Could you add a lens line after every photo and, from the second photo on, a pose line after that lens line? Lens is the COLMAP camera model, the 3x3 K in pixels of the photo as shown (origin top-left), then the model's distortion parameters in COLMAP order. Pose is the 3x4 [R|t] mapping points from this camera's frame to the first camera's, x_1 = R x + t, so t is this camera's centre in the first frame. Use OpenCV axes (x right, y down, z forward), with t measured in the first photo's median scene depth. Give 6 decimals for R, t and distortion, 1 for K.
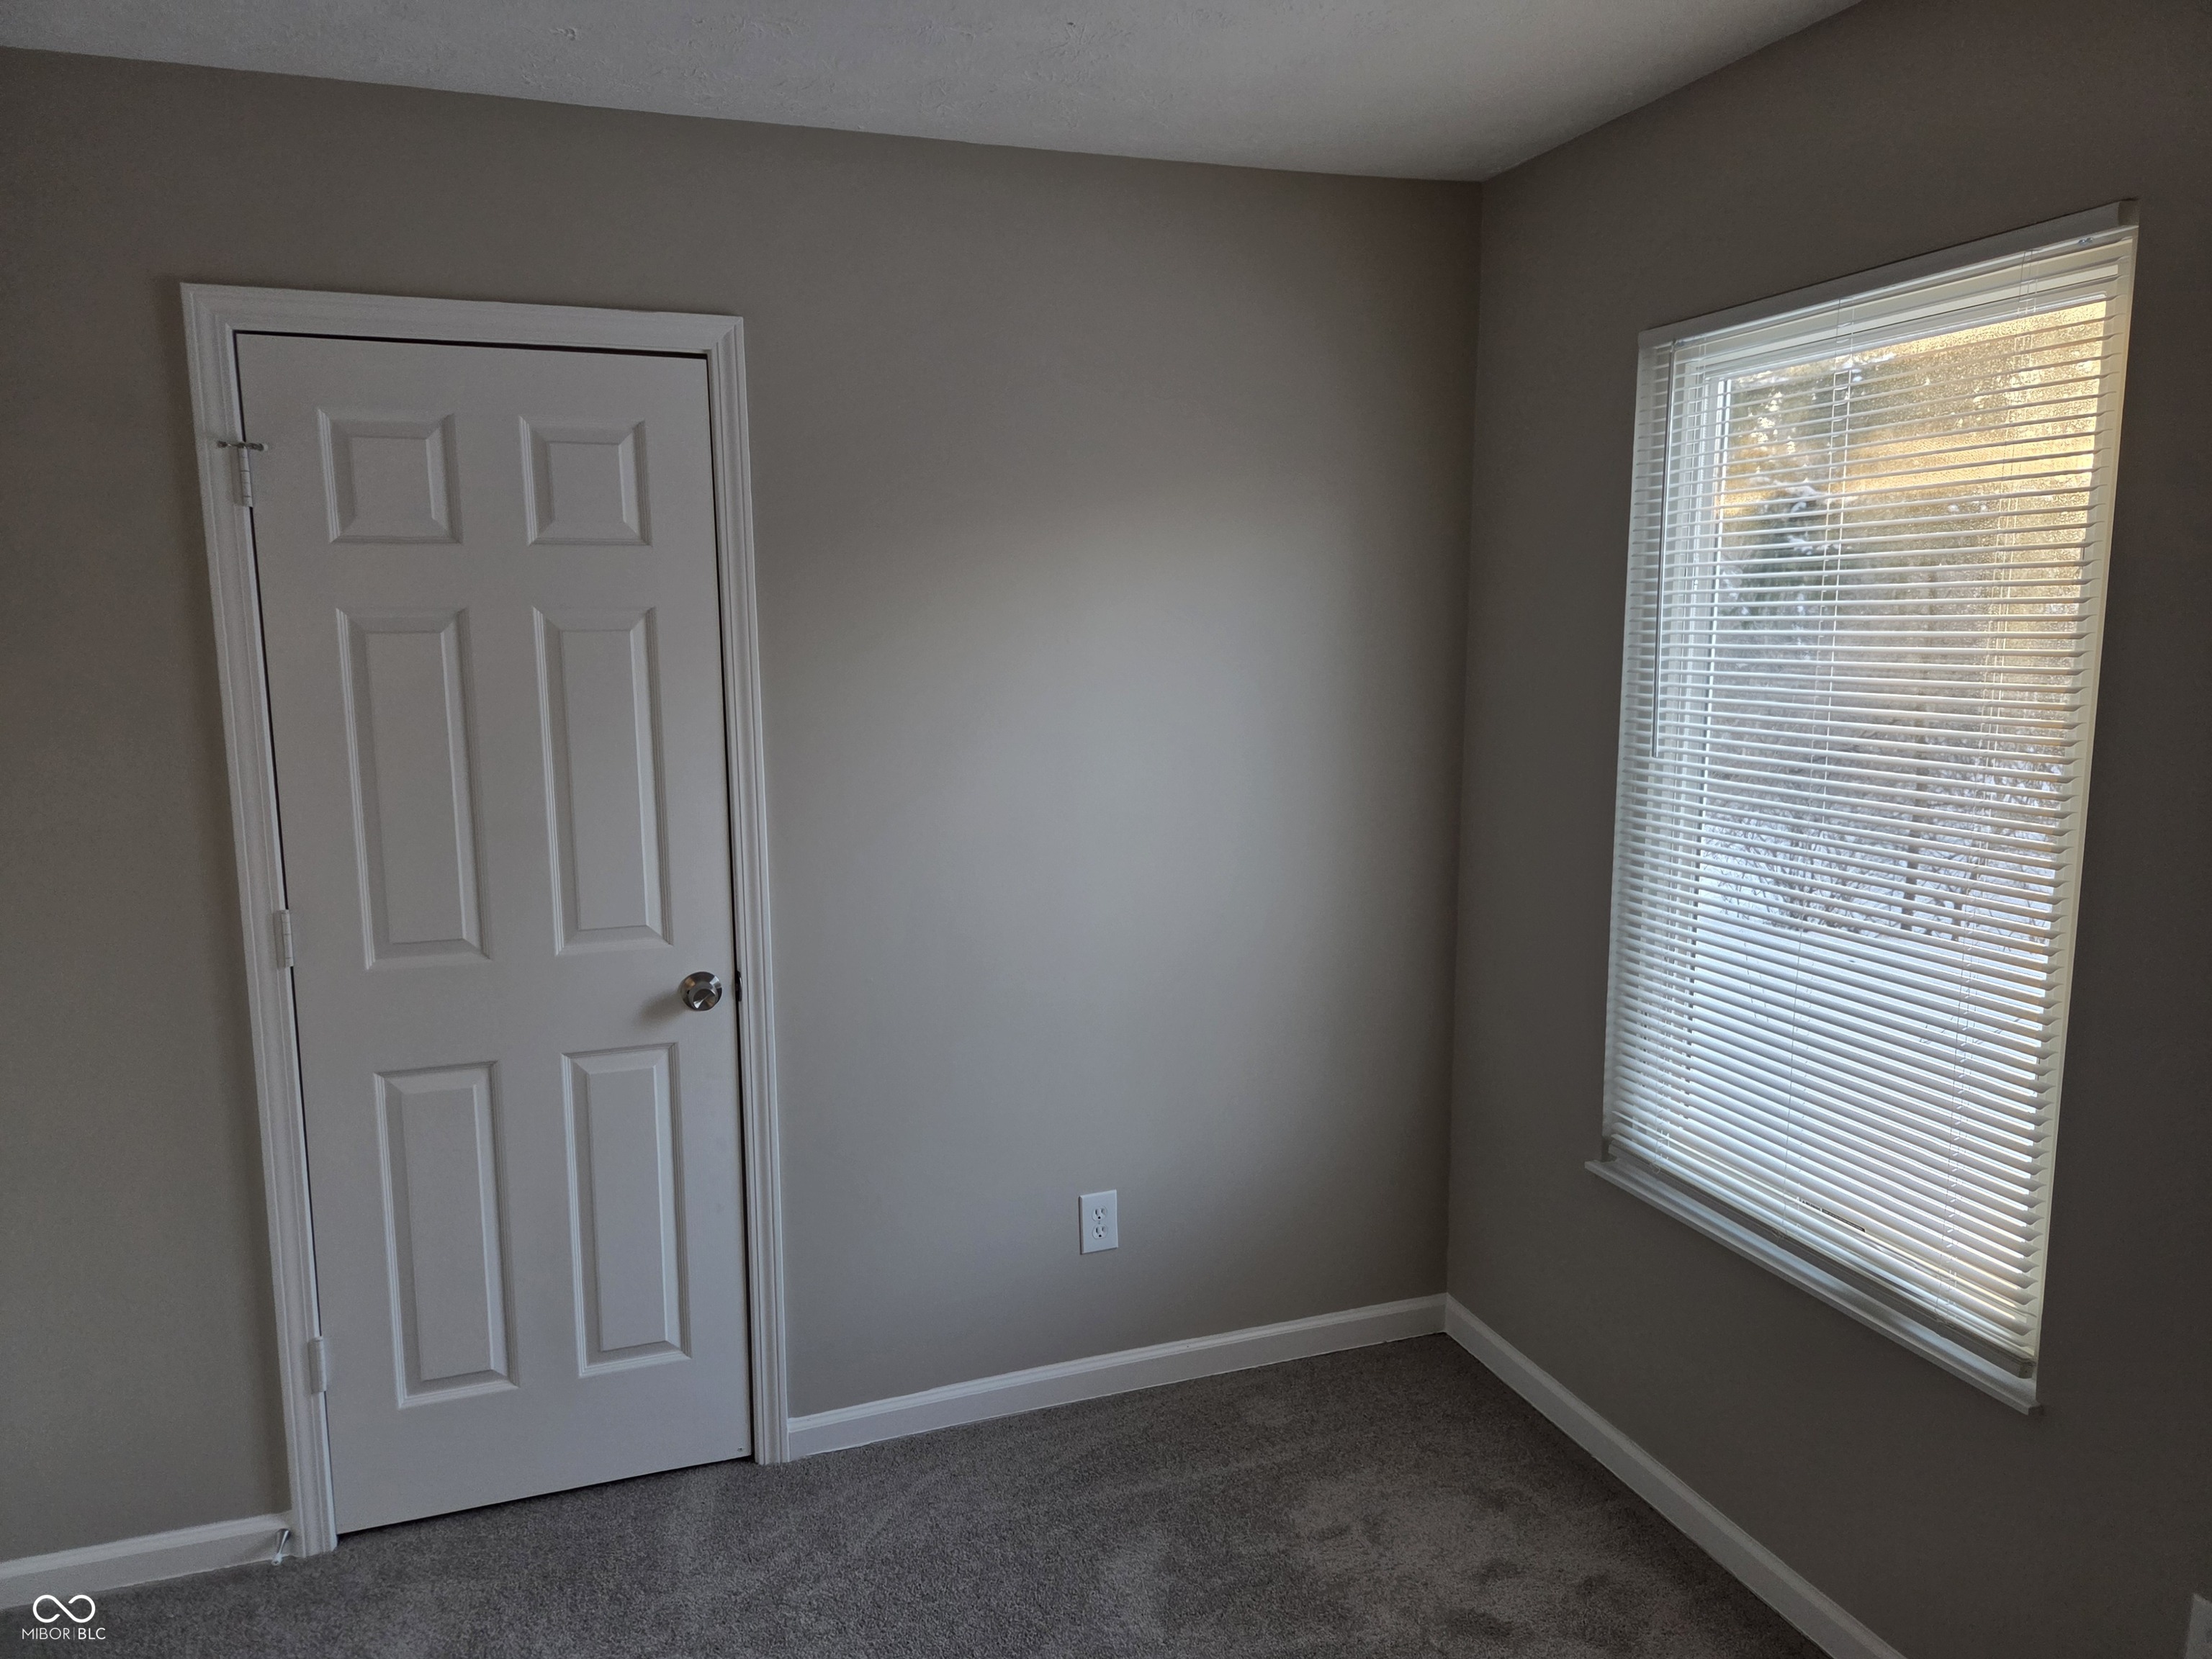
lens RADIAL K [[1465.6, 0, 1103.0], [0, 1465.6, 846.7], [0, 0, 1]] dist [0.045190, -0.071787]
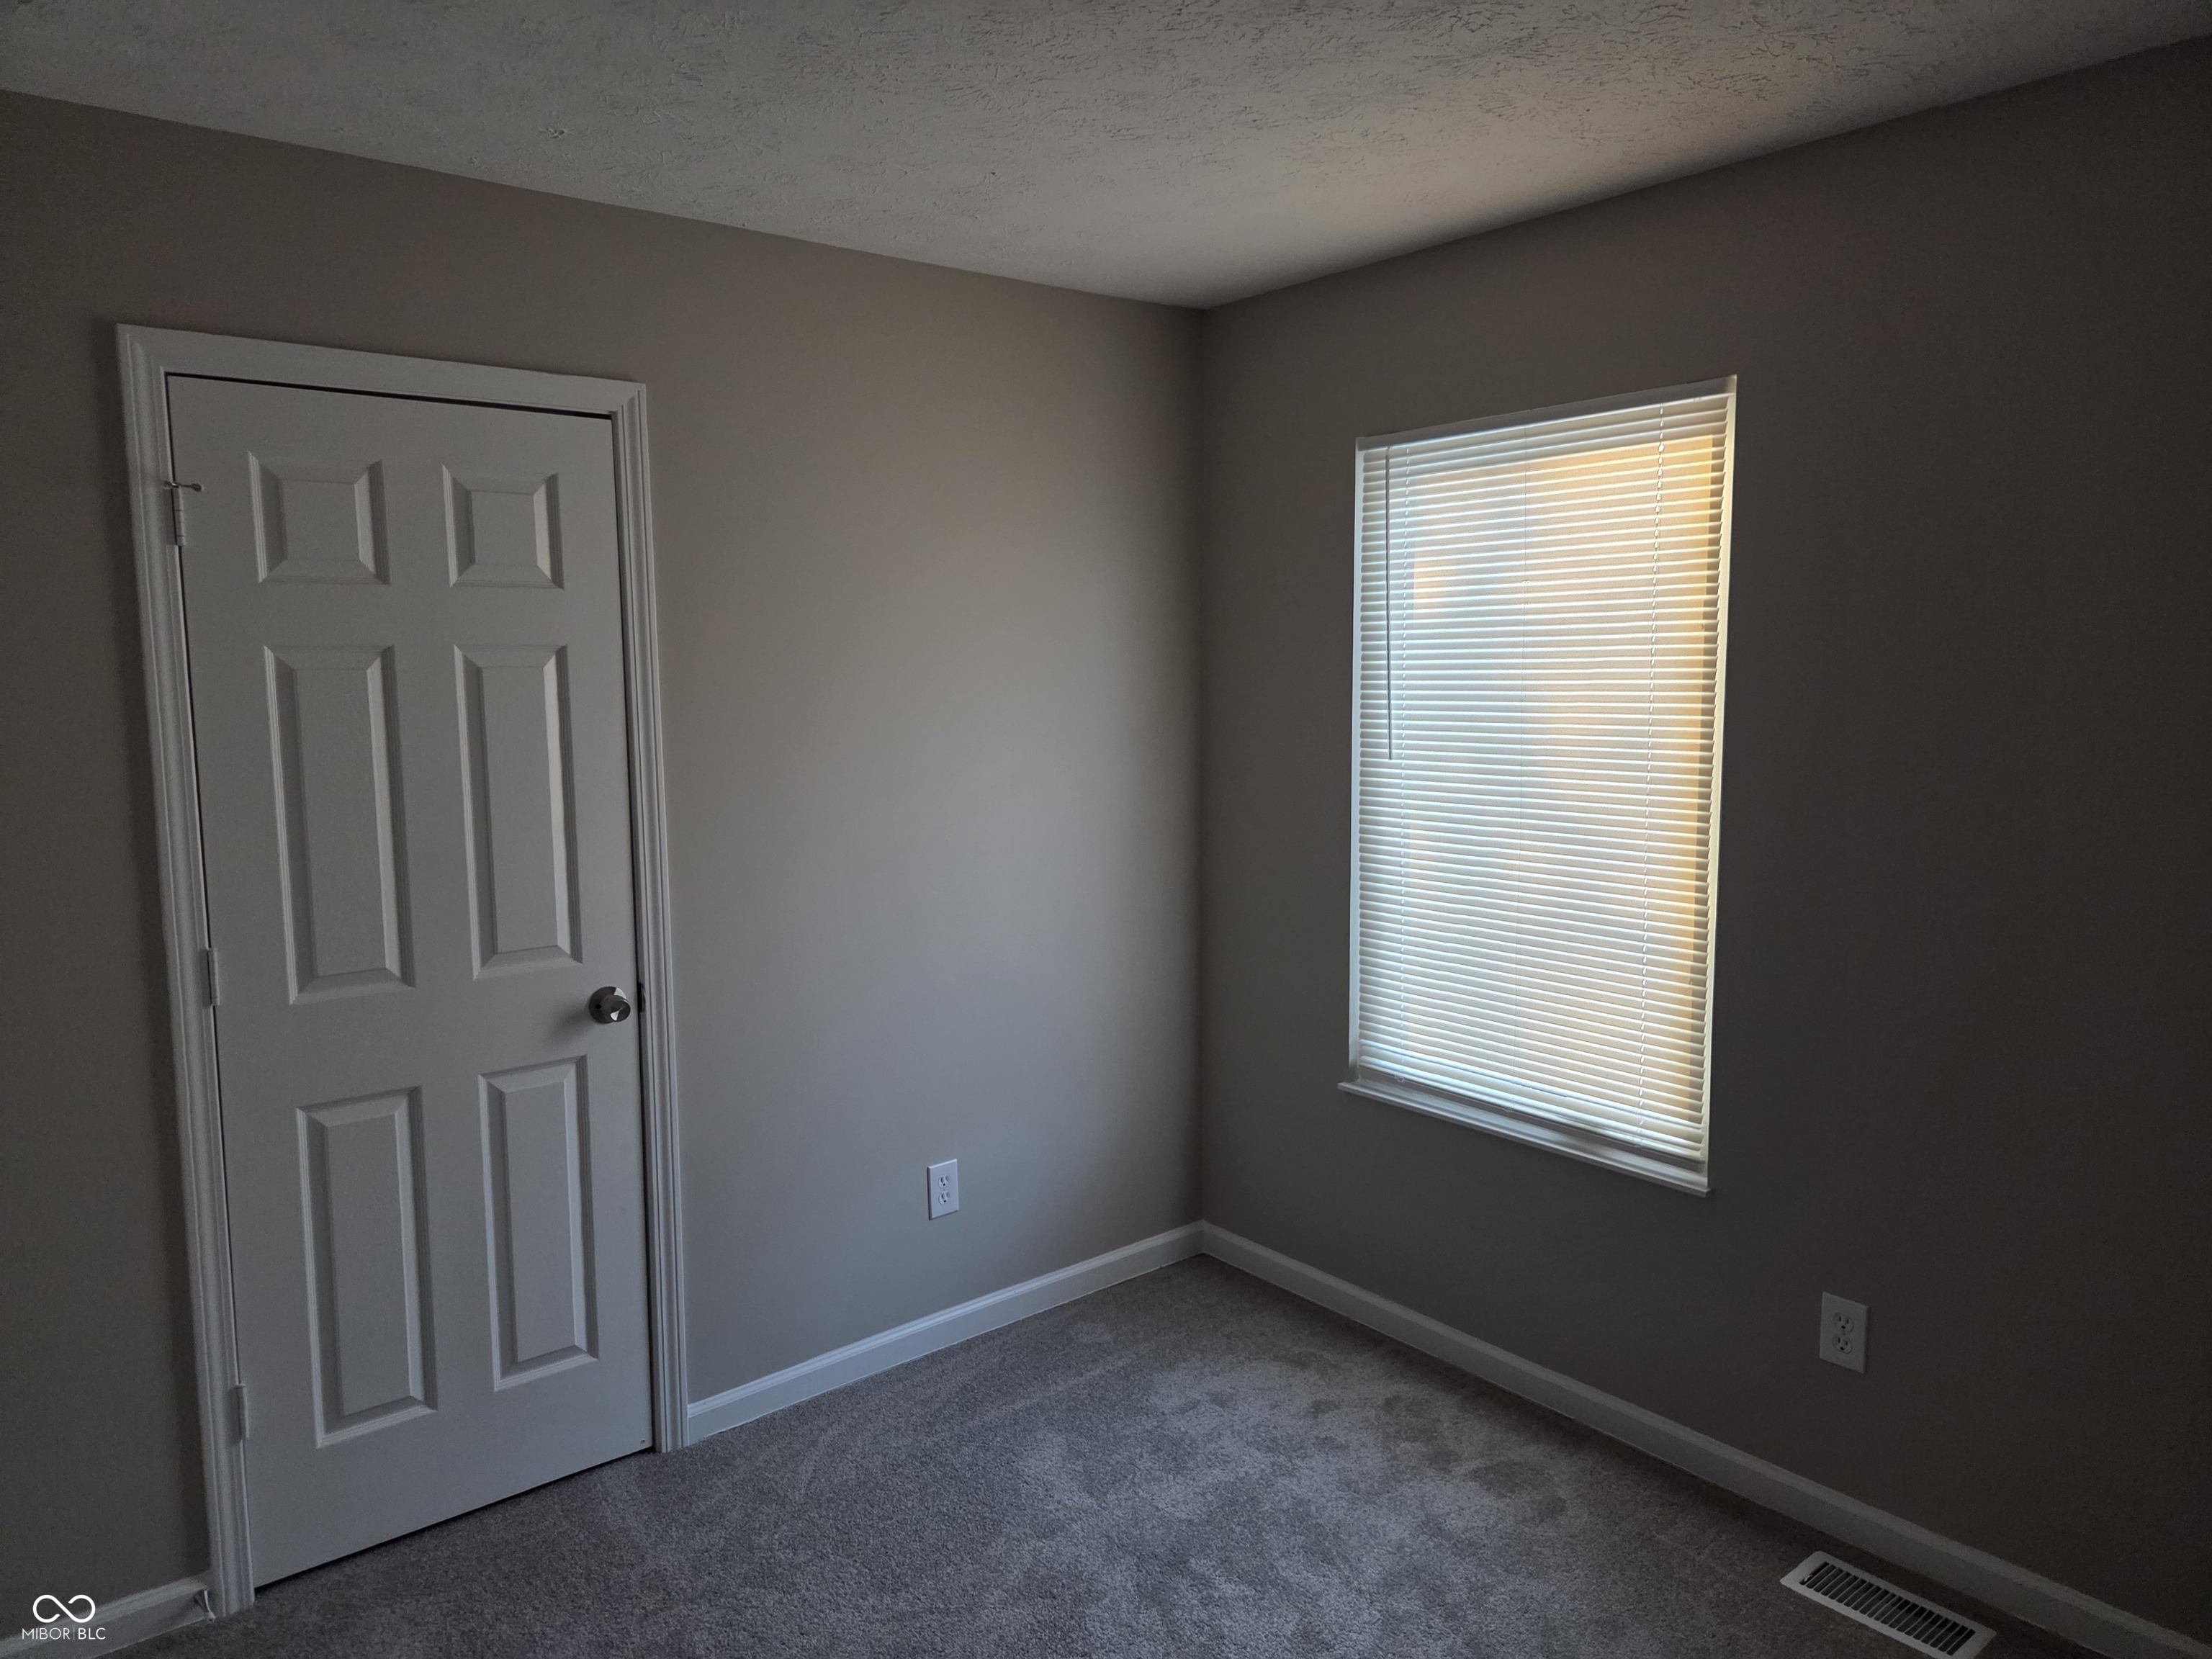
lens RADIAL K [[1461.9, 0, 1106.0], [0, 1461.9, 829.5], [0, 0, 1]] dist [0.000064, -0.029750]
pose [[0.935993, -0.042206, 0.349479, -0.304762], [0.055274, 0.998092, -0.027500, 0.020926], [-0.347652, 0.045056, 0.936540, -0.120020]]
